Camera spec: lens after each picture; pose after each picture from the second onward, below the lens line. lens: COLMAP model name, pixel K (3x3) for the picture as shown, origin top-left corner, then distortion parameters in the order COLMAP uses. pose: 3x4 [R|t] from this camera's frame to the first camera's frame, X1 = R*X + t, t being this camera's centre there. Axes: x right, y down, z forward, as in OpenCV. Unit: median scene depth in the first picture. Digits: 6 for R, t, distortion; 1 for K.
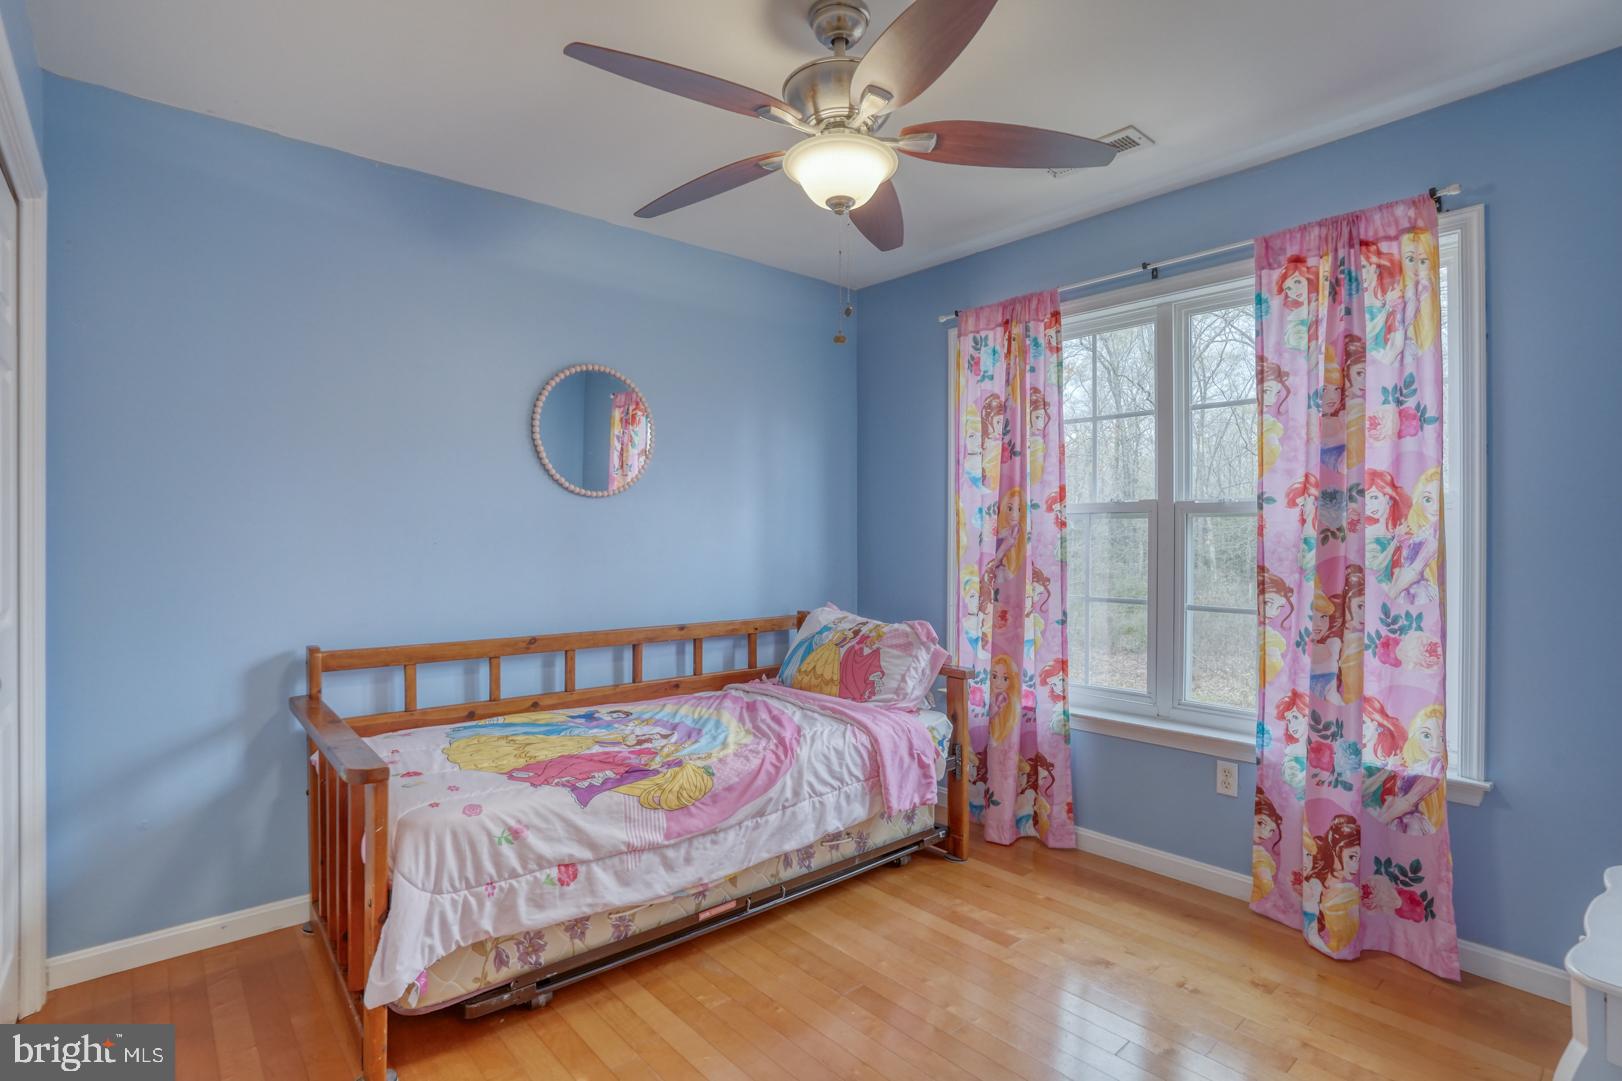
lens RADIAL K [[817.5, 0, 814.2], [0, 817.5, 539.0], [0, 0, 1]] dist [-0.082622, 0.024297]
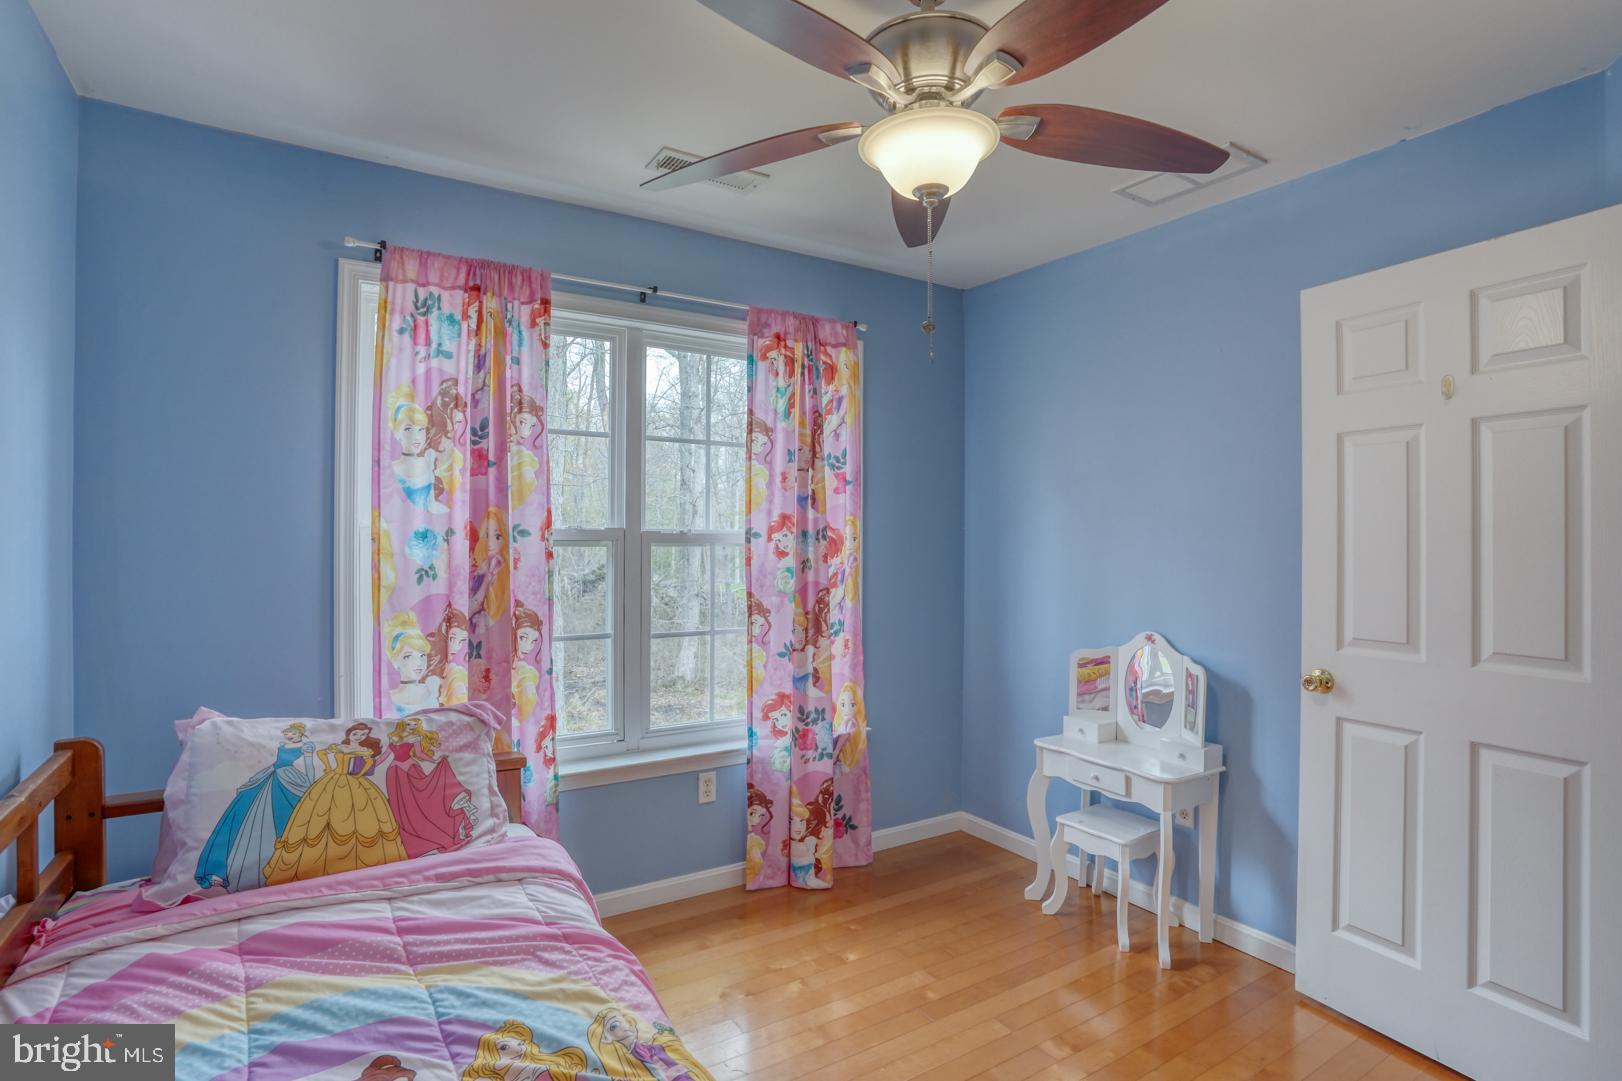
lens RADIAL K [[817.5, 0, 814.2], [0, 817.5, 539.0], [0, 0, 1]] dist [-0.082622, 0.024297]
pose [[0.128817, -0.003081, 0.991664, -0.597353], [-0.004544, 0.999983, 0.003697, -0.047635], [-0.991658, -0.004982, 0.128800, 0.755677]]
